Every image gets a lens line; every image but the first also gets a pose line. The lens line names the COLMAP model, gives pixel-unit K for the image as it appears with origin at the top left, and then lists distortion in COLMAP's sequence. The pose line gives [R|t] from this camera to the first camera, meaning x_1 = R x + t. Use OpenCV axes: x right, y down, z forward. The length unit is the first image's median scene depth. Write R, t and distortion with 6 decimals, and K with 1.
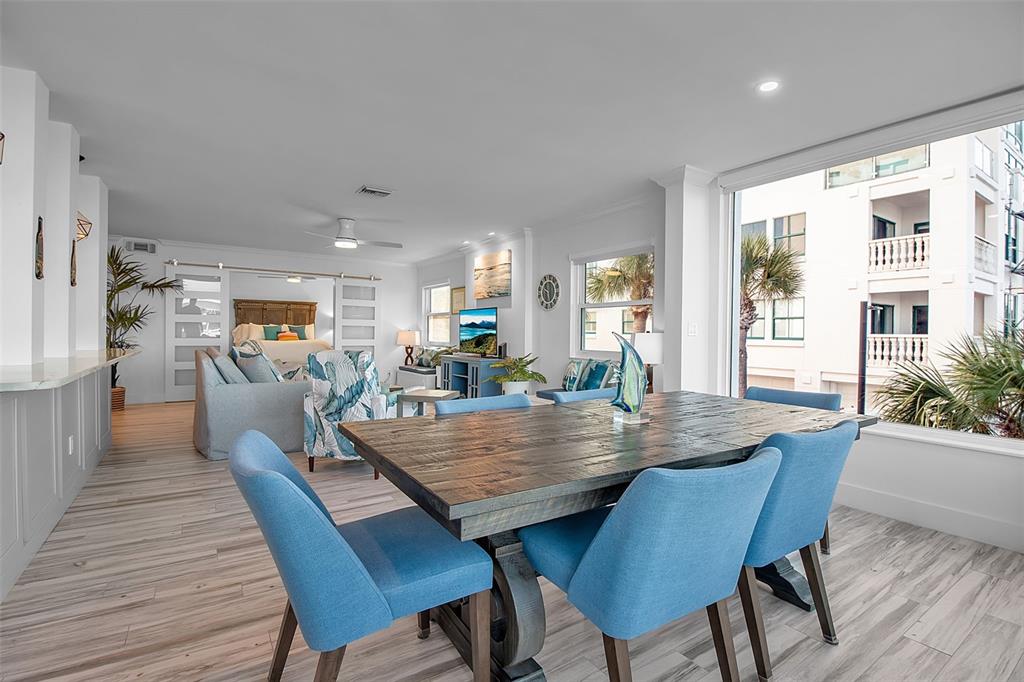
lens RADIAL K [[472.3, 0, 511.4], [0, 472.3, 337.0], [0, 0, 1]] dist [0.000155, -0.013554]
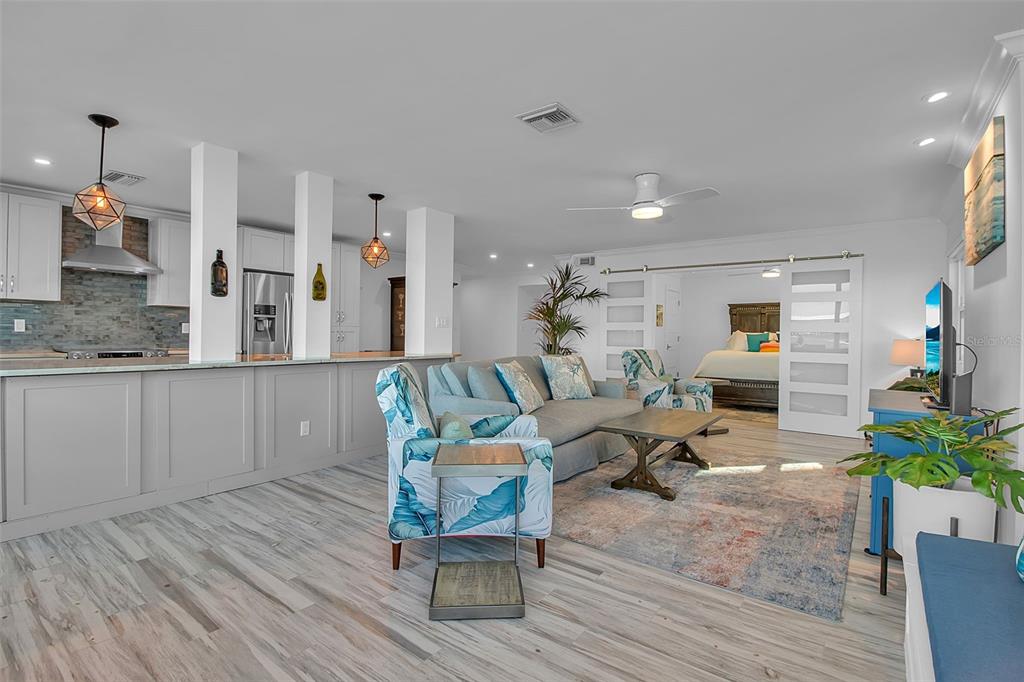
lens RADIAL K [[472.3, 0, 511.4], [0, 472.3, 337.0], [0, 0, 1]] dist [0.000155, -0.013554]
pose [[0.320751, 0.000178, -0.947164, 0.377268], [-0.018050, 0.999820, -0.005925, -0.014202], [0.946992, 0.018997, 0.320696, 0.964423]]
